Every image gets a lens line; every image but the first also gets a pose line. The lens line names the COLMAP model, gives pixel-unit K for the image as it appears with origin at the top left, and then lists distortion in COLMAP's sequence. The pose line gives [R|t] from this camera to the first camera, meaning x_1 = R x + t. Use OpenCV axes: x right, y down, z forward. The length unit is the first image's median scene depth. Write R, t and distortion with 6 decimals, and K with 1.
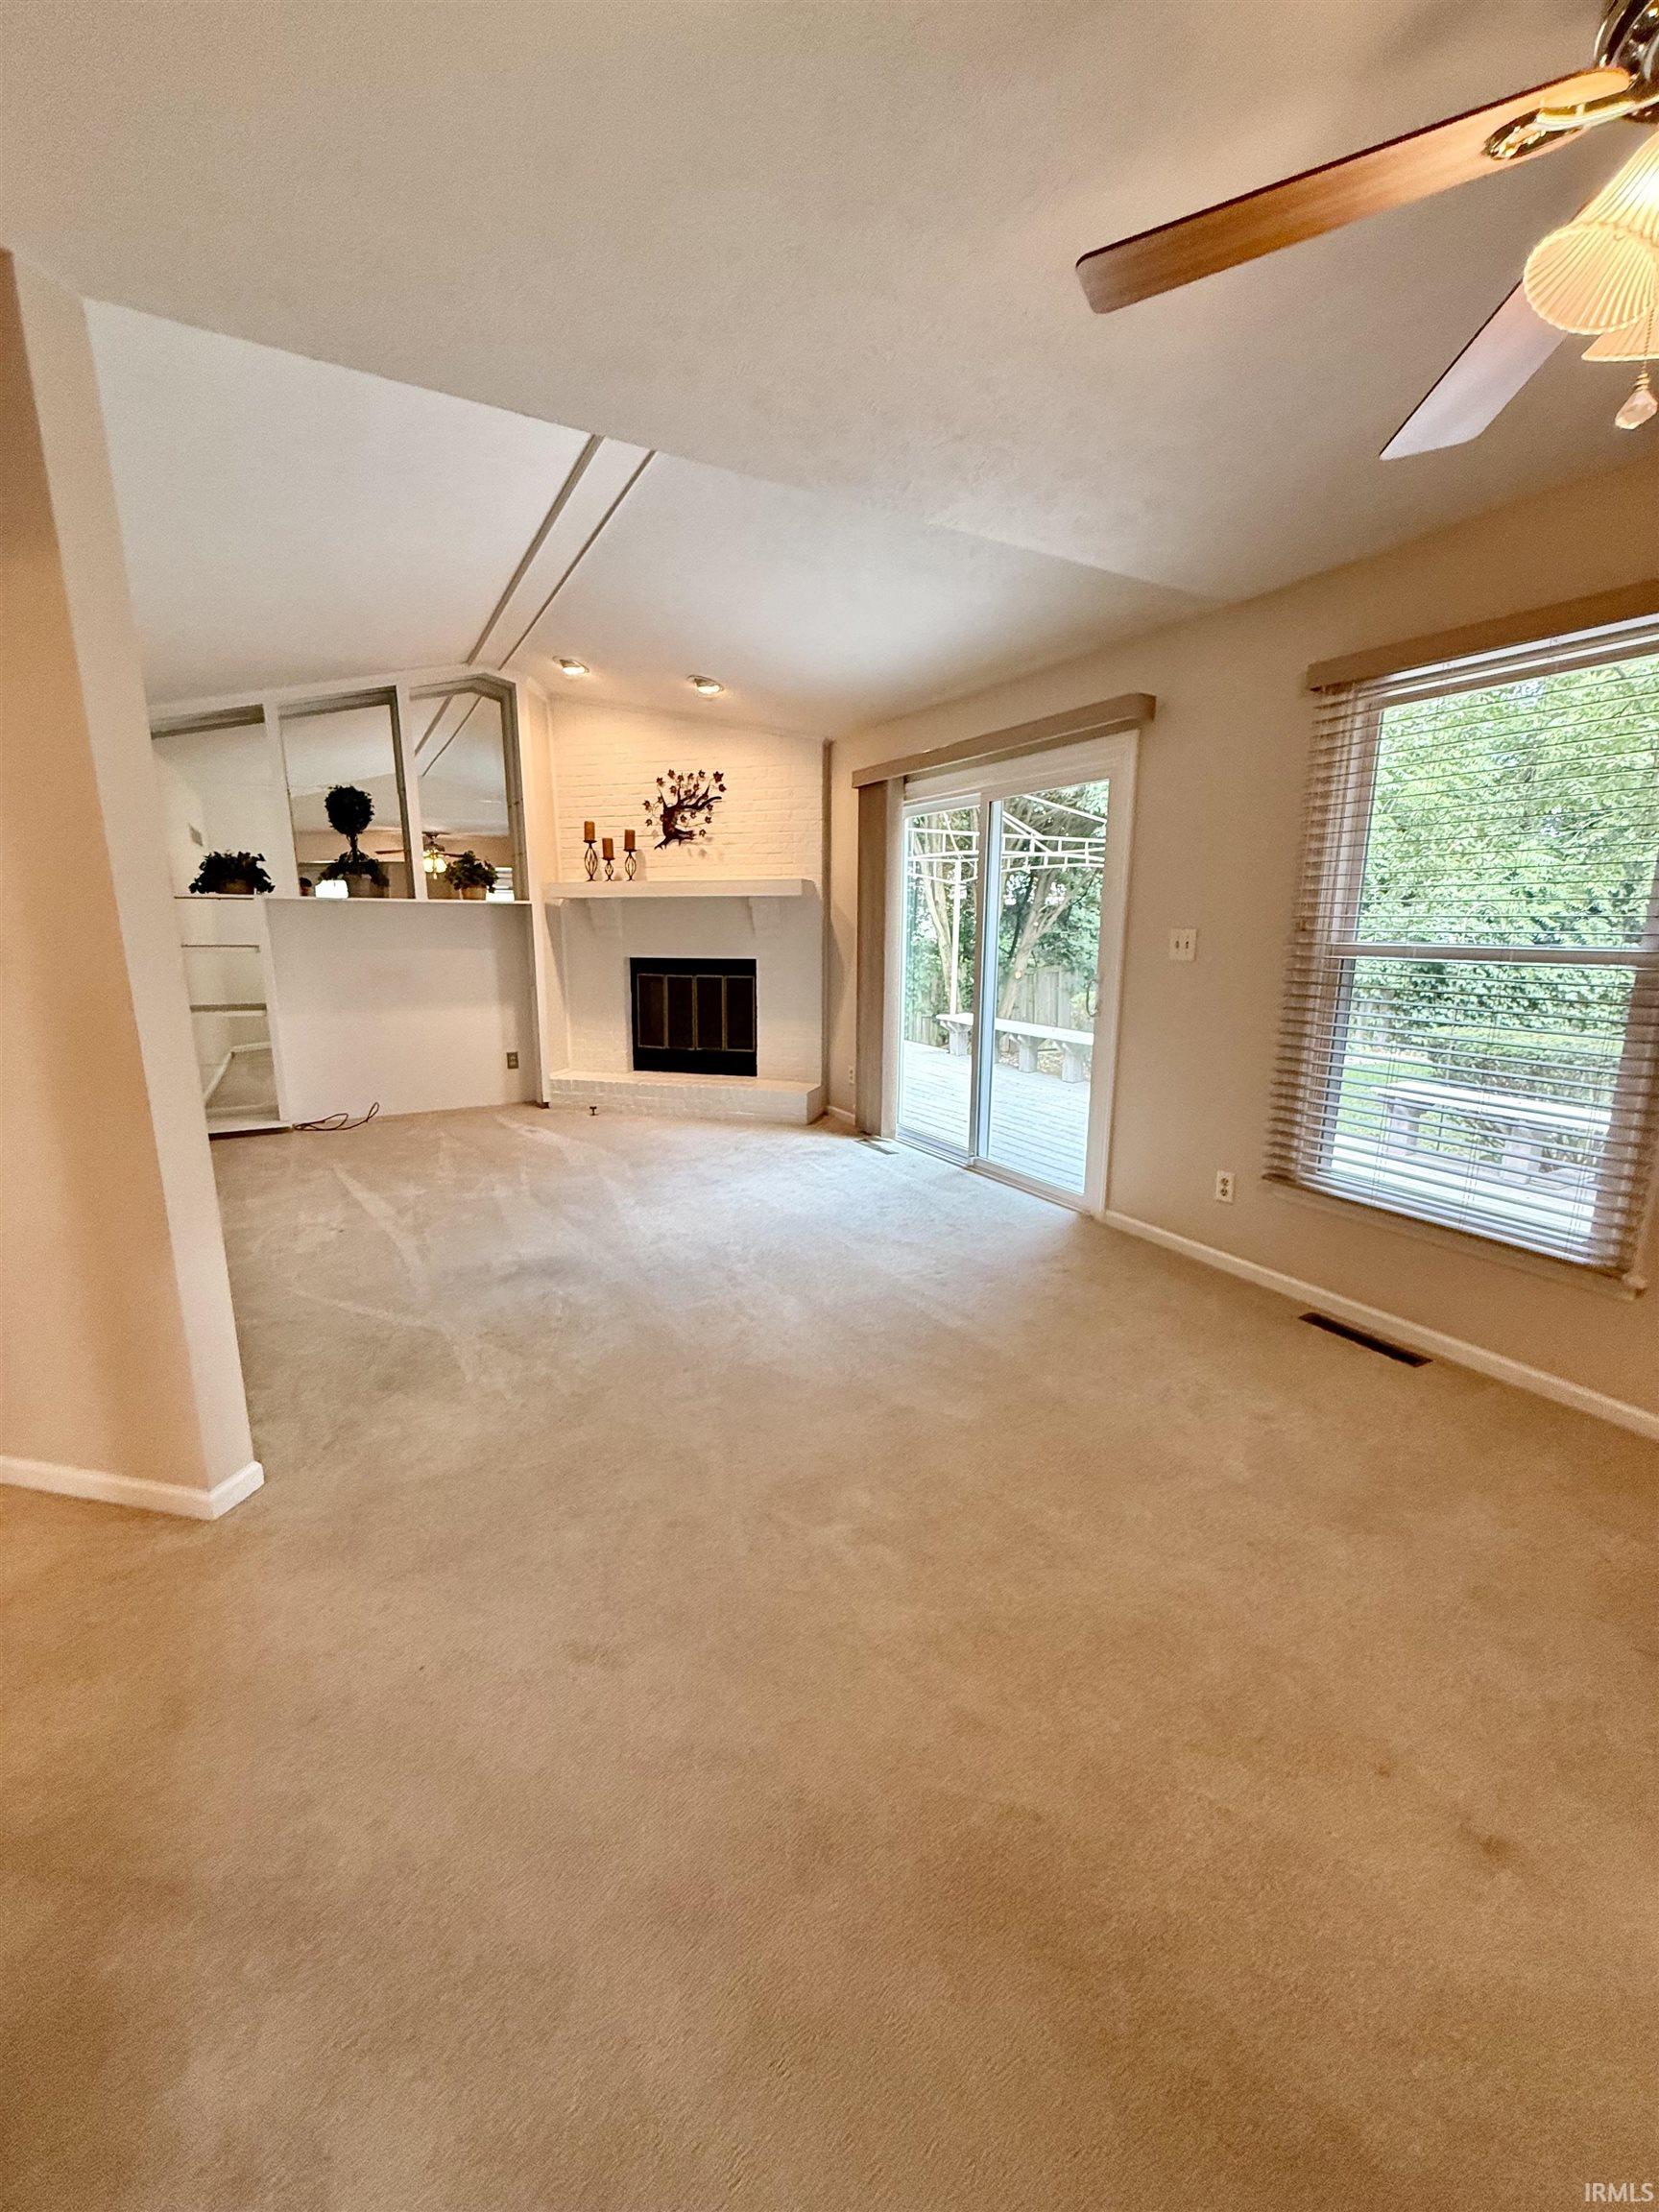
lens RADIAL K [[884.8, 0, 831.0], [0, 884.8, 1098.6], [0, 0, 1]] dist [-0.000150, -0.000007]
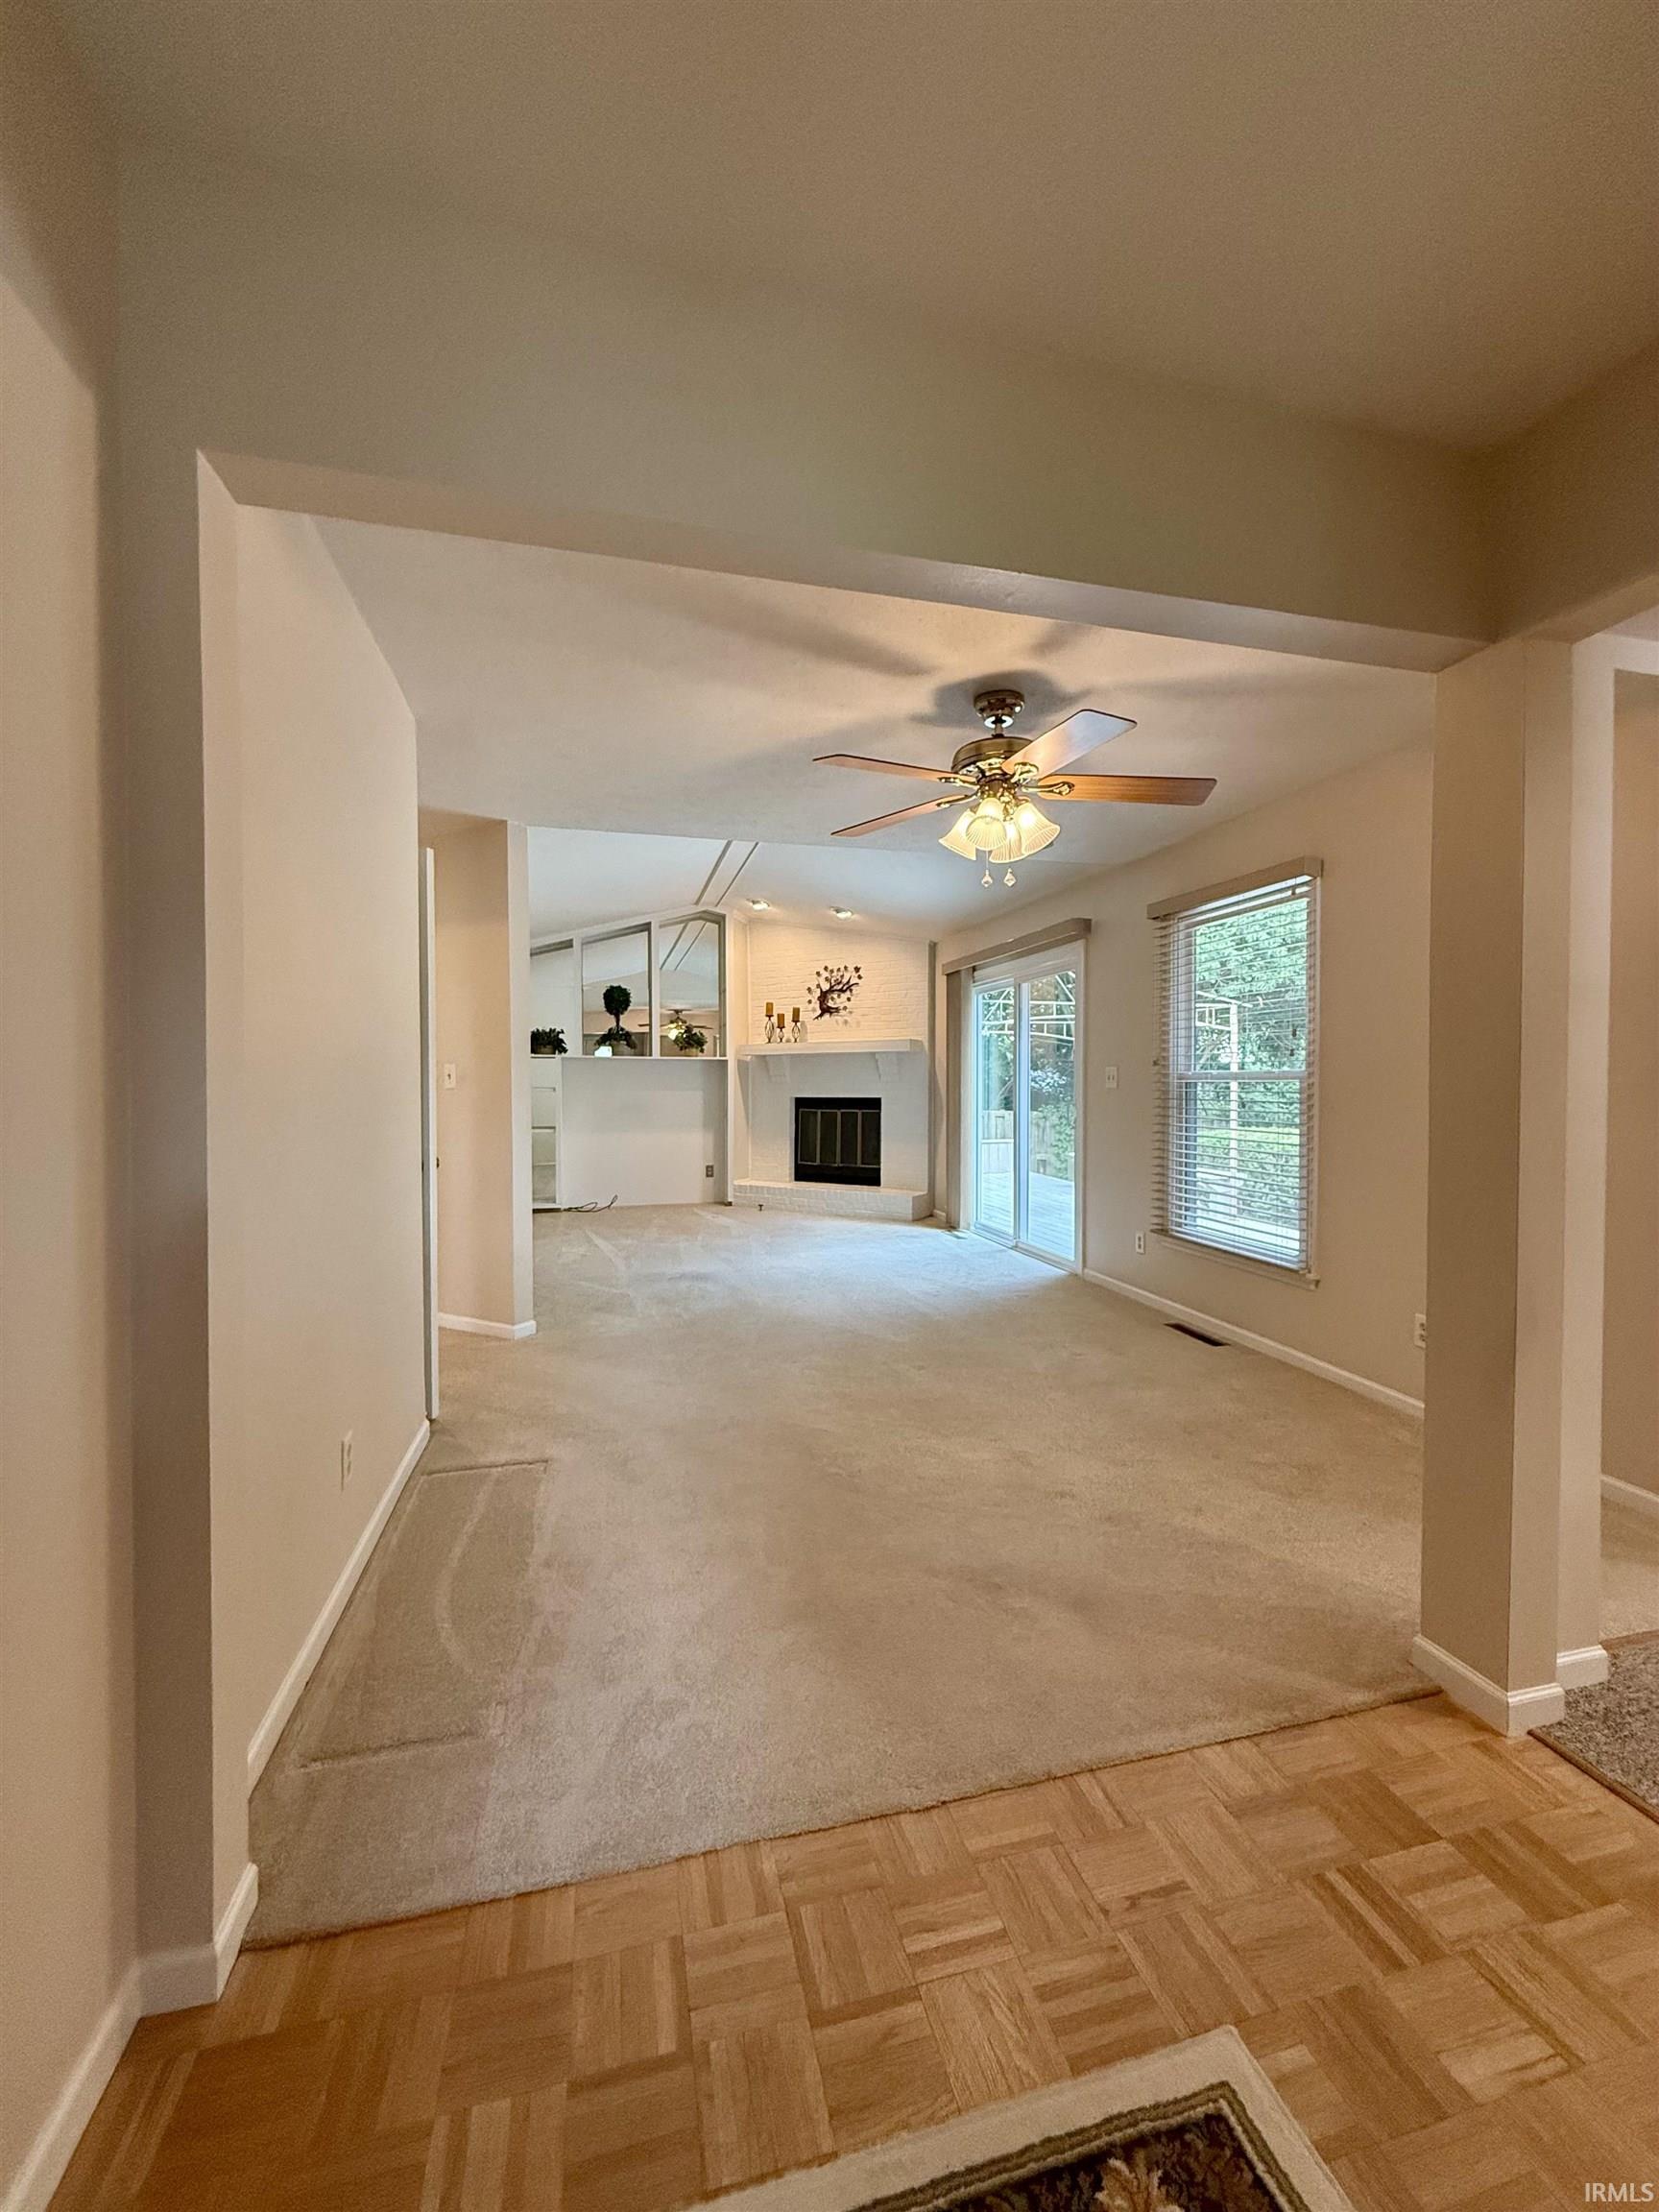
lens RADIAL K [[884.8, 0, 830.2], [0, 884.8, 1096.7], [0, 0, 1]] dist [-0.000150, -0.000007]
pose [[0.966355, -0.000357, -0.257213, 0.190426], [-0.046334, 0.983399, -0.175443, 0.082392], [0.253006, 0.181458, 0.950295, -0.305169]]
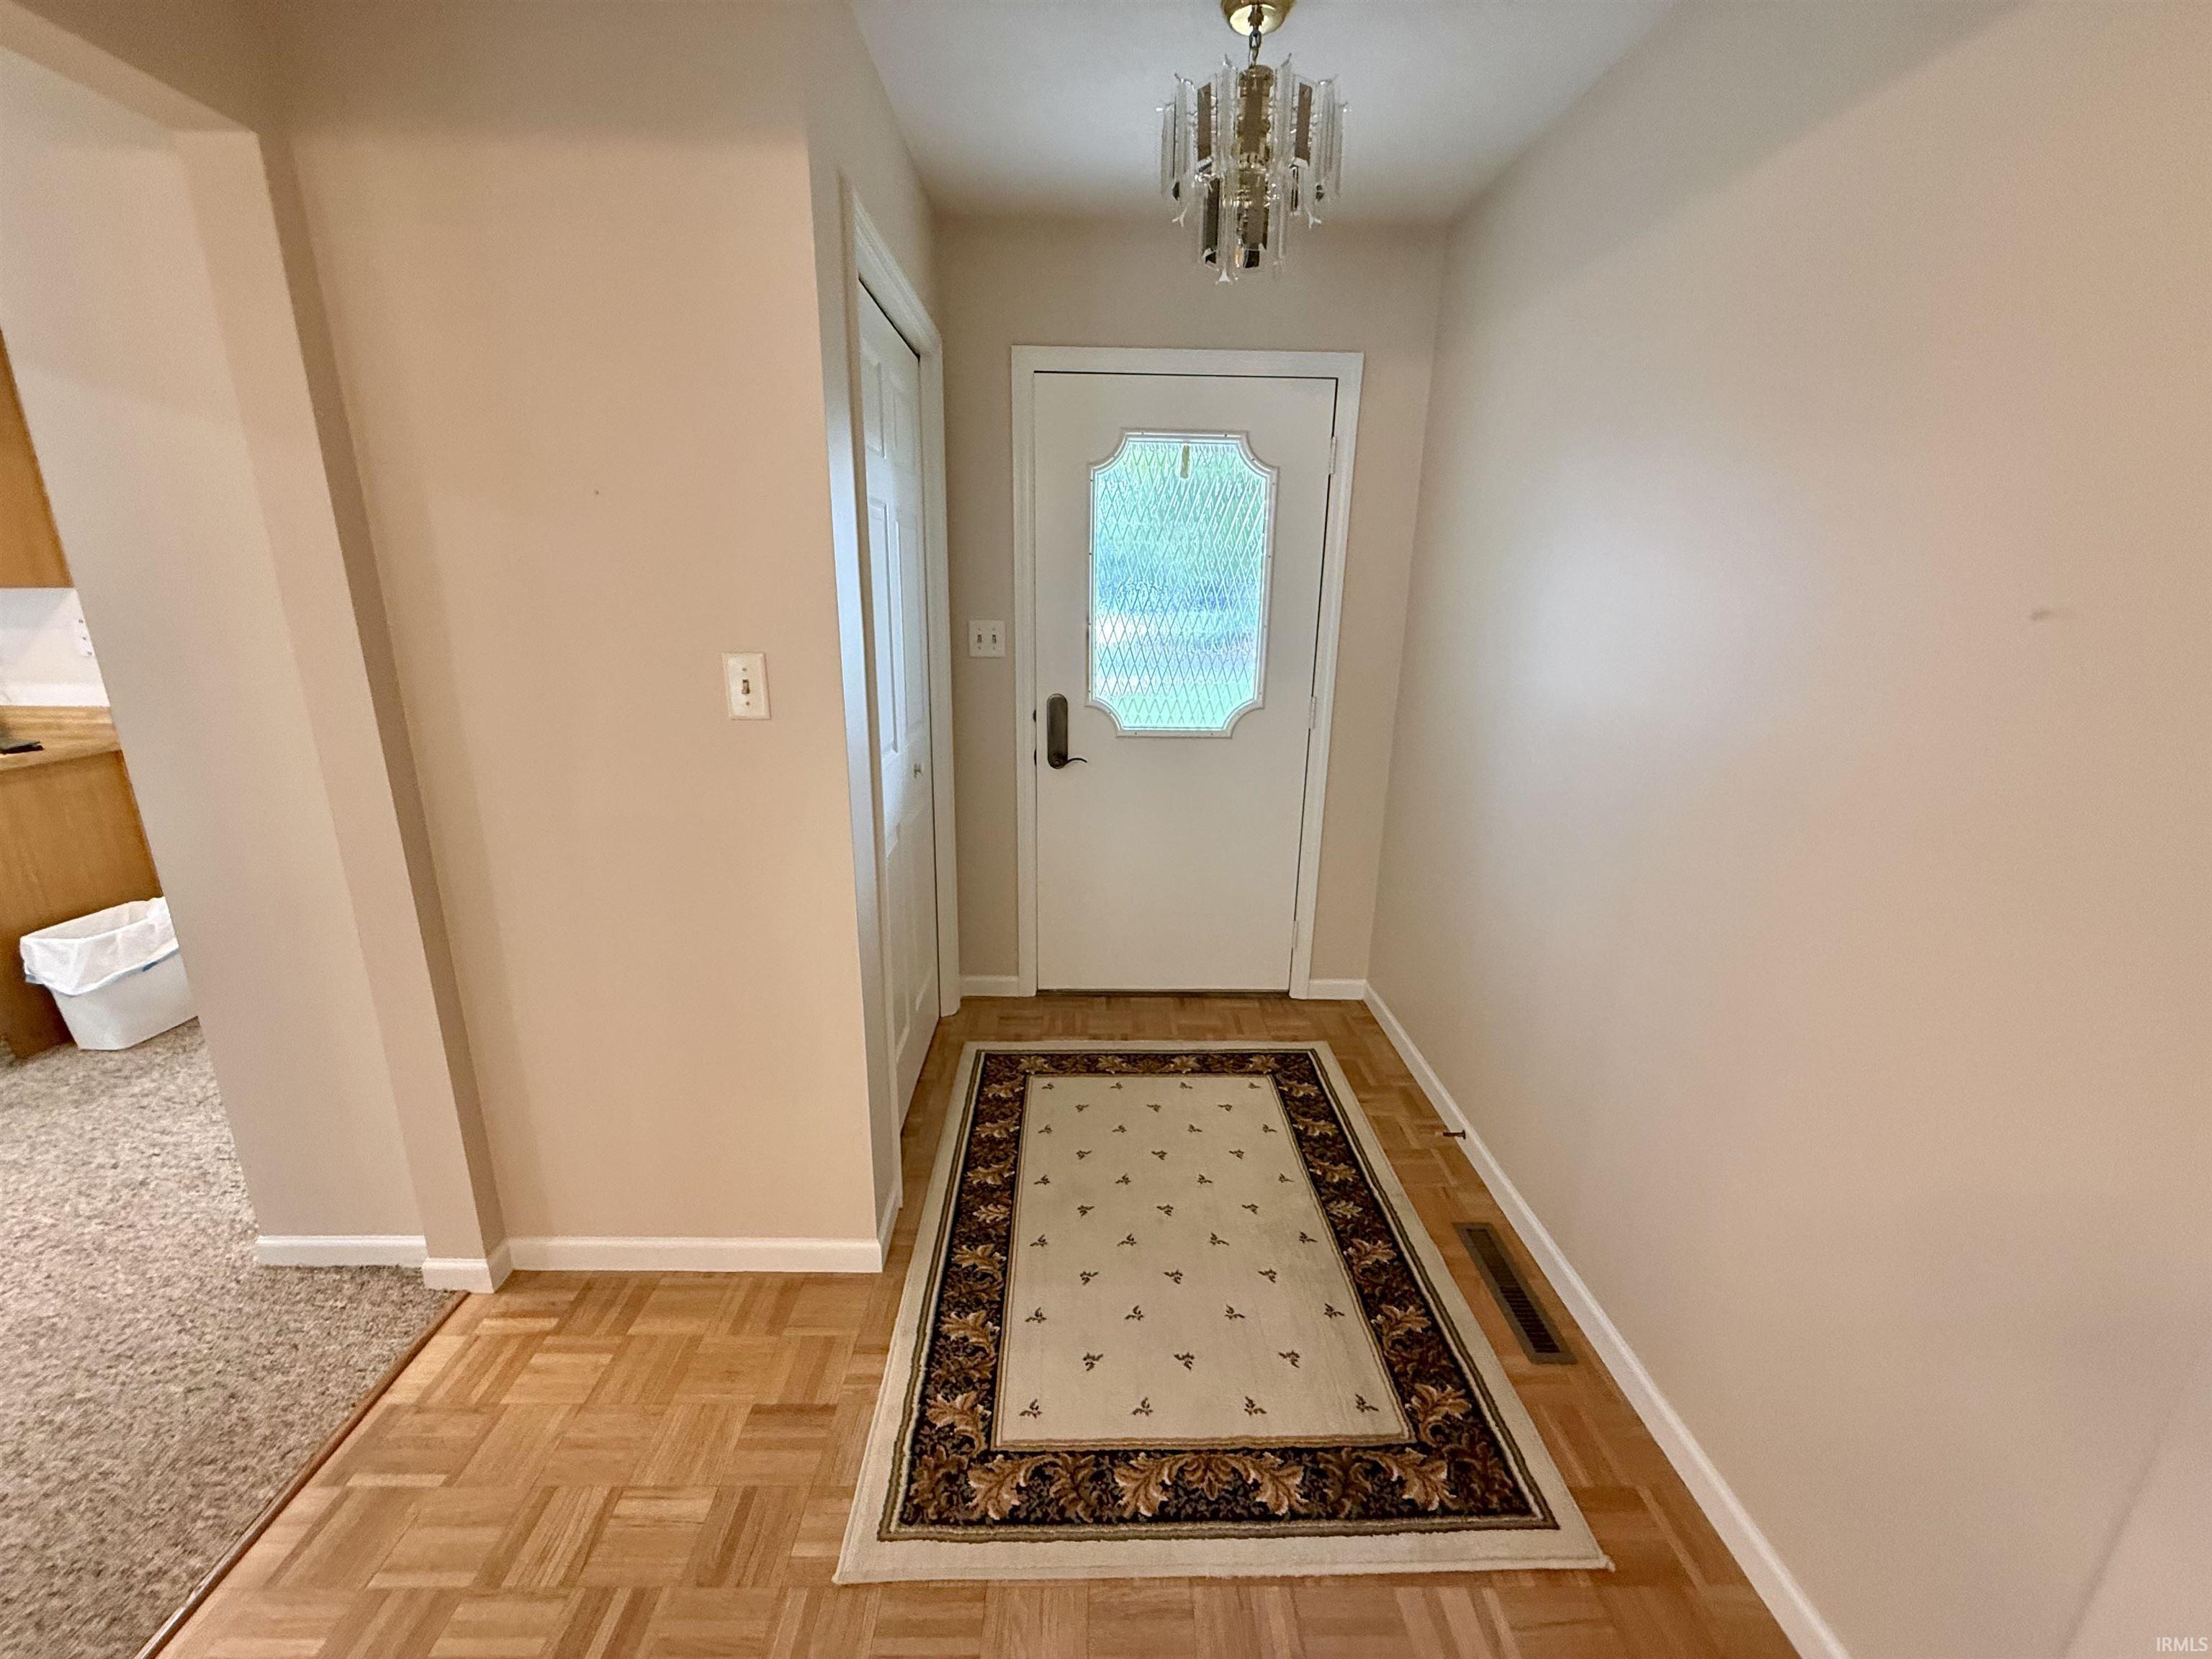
lens RADIAL K [[884.8, 0, 1100.4], [0, 884.8, 833.8], [0, 0, 1]] dist [-0.000150, -0.000007]
pose [[-0.880778, -0.142783, 0.451490, 0.090632], [0.074819, 0.899518, 0.430429, -0.016859], [-0.467582, 0.412892, -0.781593, 0.012759]]
